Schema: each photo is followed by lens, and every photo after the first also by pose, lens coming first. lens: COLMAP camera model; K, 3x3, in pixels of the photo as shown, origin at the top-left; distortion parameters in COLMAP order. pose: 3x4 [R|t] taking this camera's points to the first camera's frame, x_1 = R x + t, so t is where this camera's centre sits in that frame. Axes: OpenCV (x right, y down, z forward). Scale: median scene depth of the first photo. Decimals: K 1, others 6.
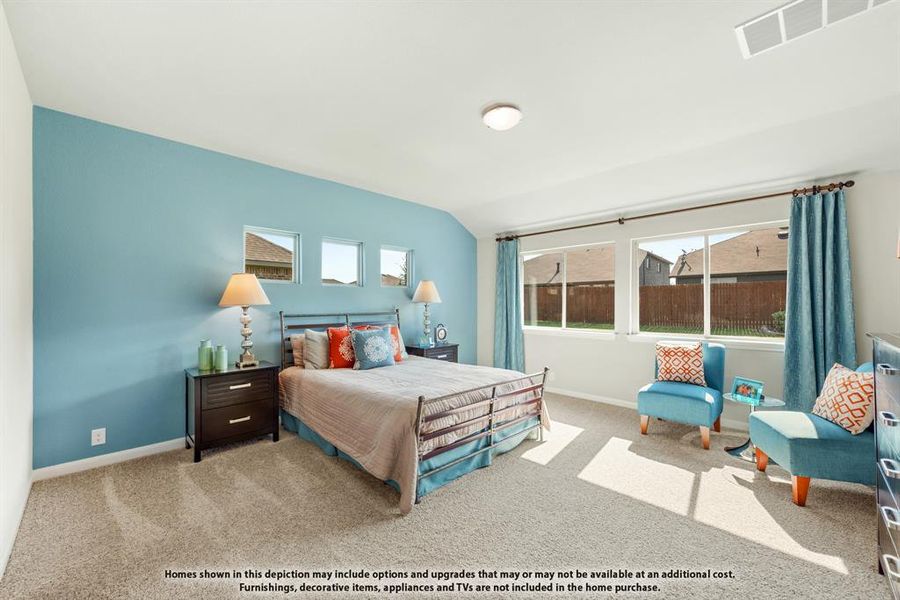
lens RADIAL K [[358.8, 0, 454.4], [0, 358.8, 298.8], [0, 0, 1]] dist [0.011273, -0.000247]
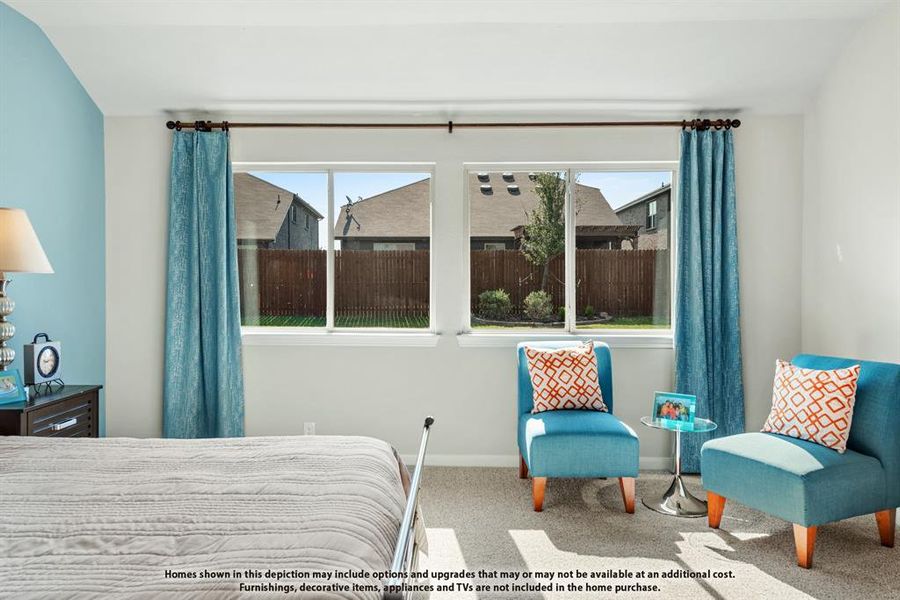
lens RADIAL K [[635.2, 0, 435.7], [0, 635.2, 291.7], [0, 0, 1]] dist [0.021620, -0.019248]
pose [[0.732926, -0.009092, 0.680247, -0.277269], [-0.013391, 0.999524, 0.027788, 0.008580], [-0.680176, -0.029476, 0.732456, 0.407919]]
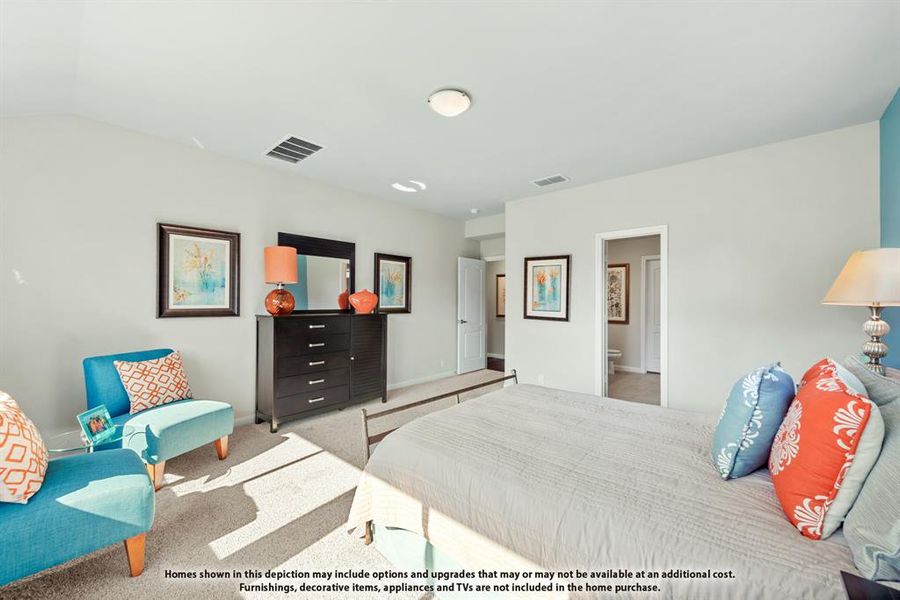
lens RADIAL K [[354.2, 0, 455.2], [0, 354.2, 294.9], [0, 0, 1]] dist [0.013278, -0.000277]
pose [[-0.997031, -0.002658, -0.076954, 0.155467], [0.000489, 0.999166, -0.040841, 0.028588], [0.076998, -0.040757, -0.996198, 1.604890]]
